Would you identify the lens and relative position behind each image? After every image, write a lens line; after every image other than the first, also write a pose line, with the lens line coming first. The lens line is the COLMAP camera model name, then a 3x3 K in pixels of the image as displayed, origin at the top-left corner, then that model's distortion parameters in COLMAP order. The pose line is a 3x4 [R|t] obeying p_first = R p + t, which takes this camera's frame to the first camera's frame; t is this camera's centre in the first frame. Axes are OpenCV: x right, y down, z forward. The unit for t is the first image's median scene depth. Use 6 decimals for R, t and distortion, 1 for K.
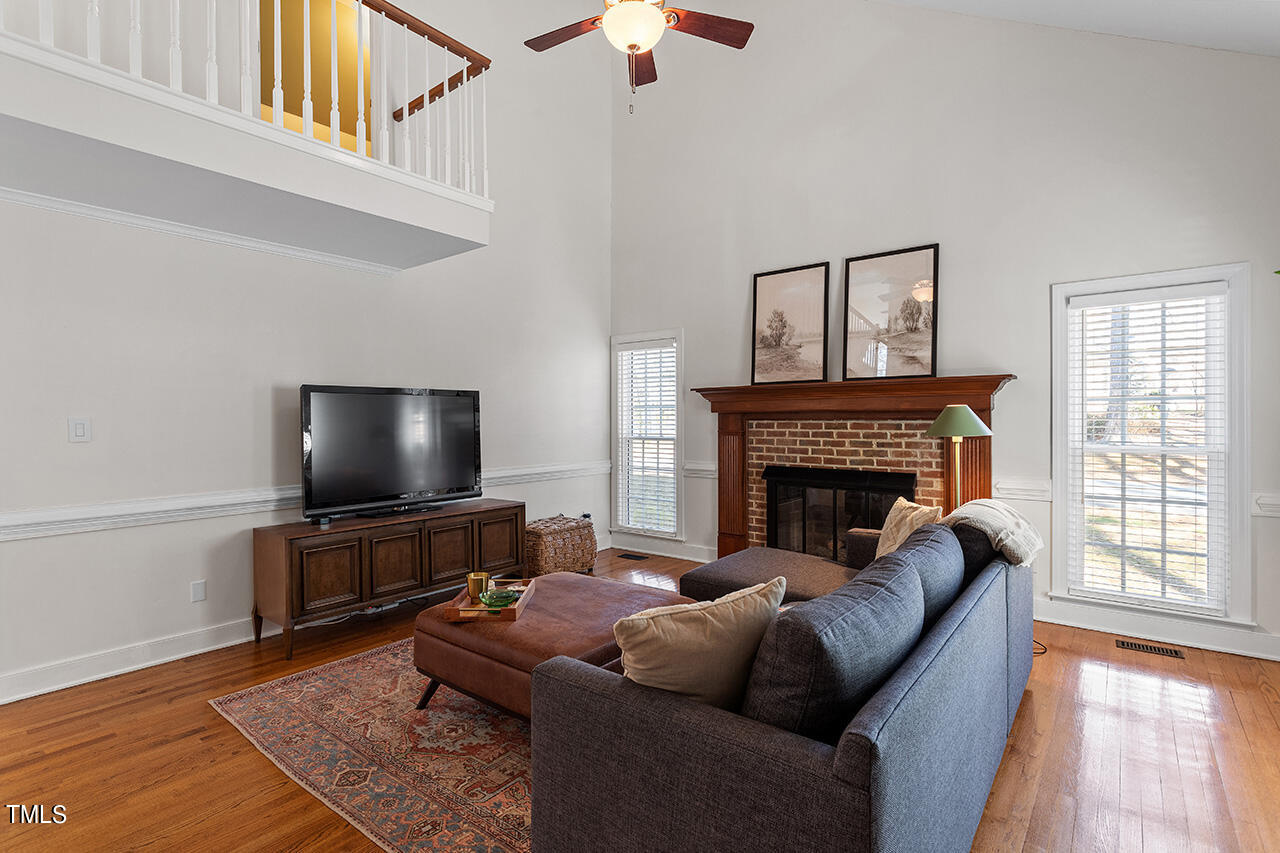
lens RADIAL K [[618.8, 0, 631.0], [0, 618.8, 424.7], [0, 0, 1]] dist [-0.002289, 0.002319]
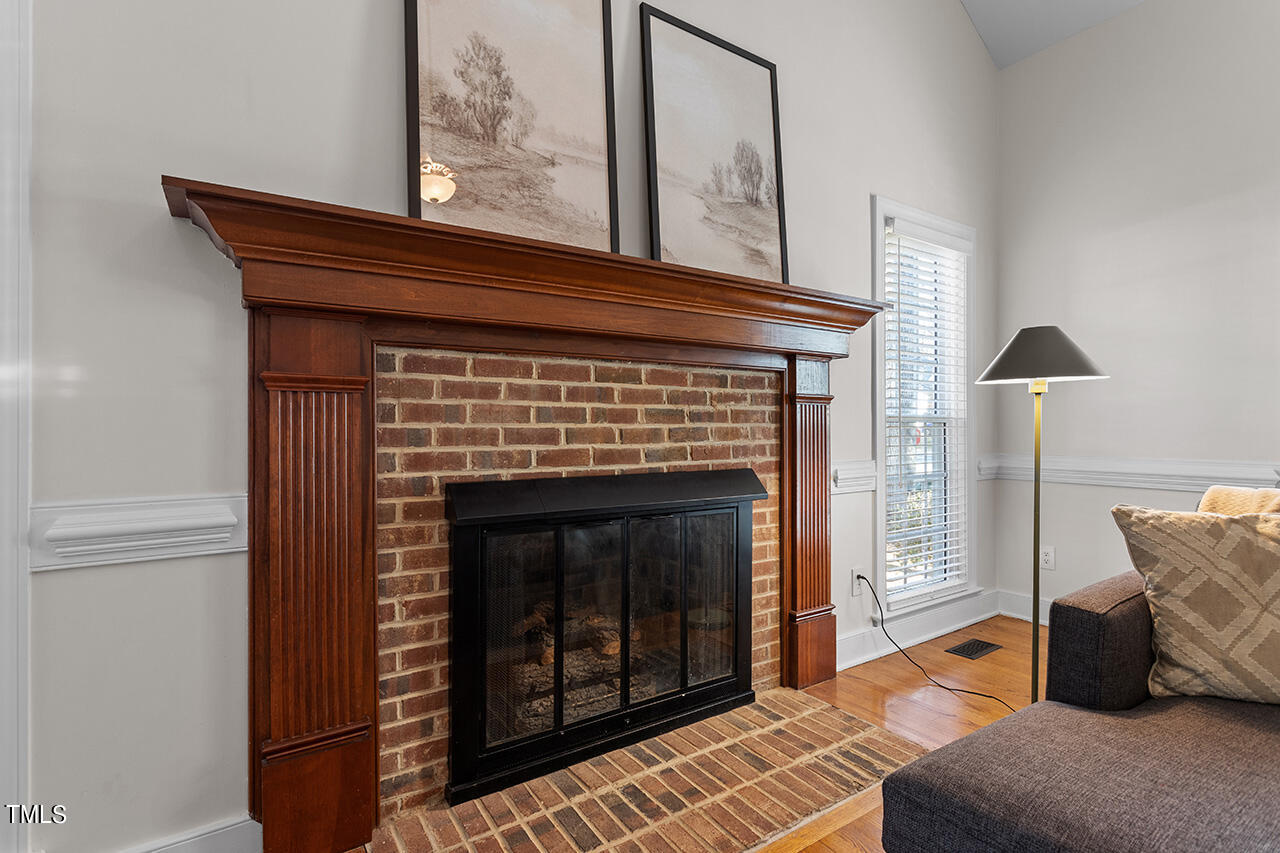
lens RADIAL K [[618.8, 0, 650.1], [0, 618.8, 425.0], [0, 0, 1]] dist [-0.002289, 0.002319]
pose [[0.284208, 0.006473, 0.958741, -0.077659], [0.013114, 0.999857, -0.010638, 0.042016], [-0.958673, 0.015596, 0.284082, 0.857220]]
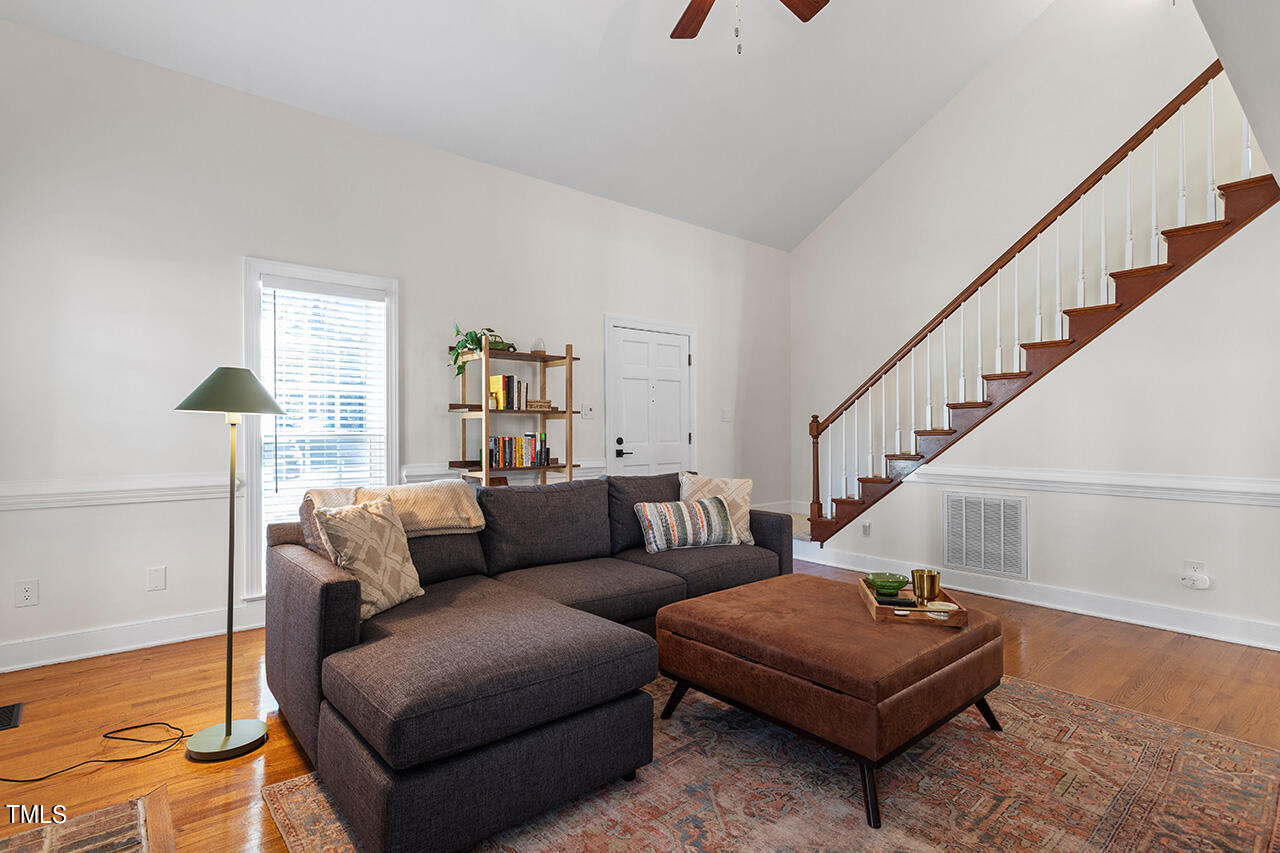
lens RADIAL K [[618.8, 0, 637.7], [0, 618.8, 428.8], [0, 0, 1]] dist [-0.002289, 0.002319]
pose [[-0.982729, 0.006647, 0.184931, -0.010924], [0.008132, 0.999940, 0.007273, 0.022953], [-0.184872, 0.008651, -0.982725, 1.128880]]
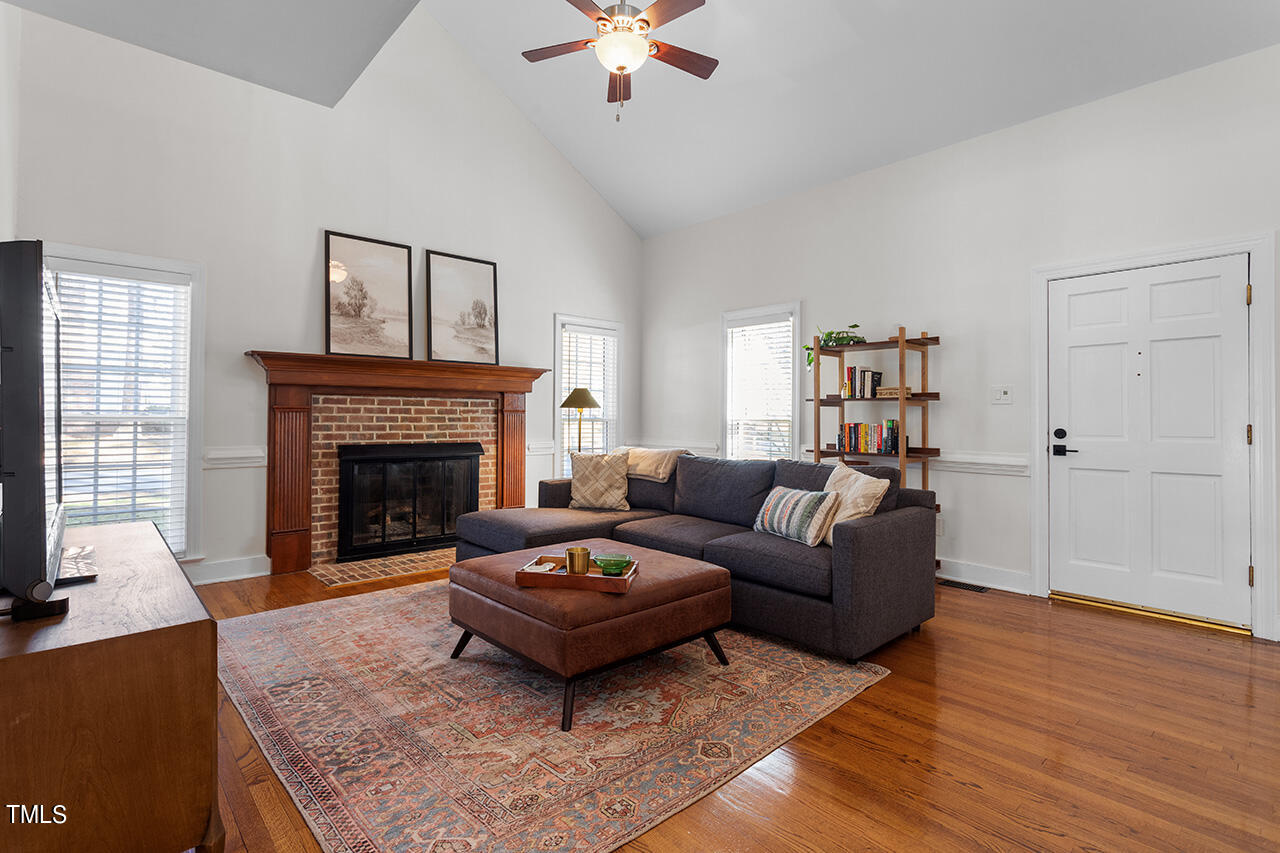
lens RADIAL K [[618.8, 0, 649.0], [0, 618.8, 410.4], [0, 0, 1]] dist [-0.002289, 0.002319]
pose [[0.130272, 0.015199, 0.991362, -0.666293], [0.003680, 0.999868, -0.015813, 0.033359], [-0.991472, 0.005709, 0.130199, 0.463511]]
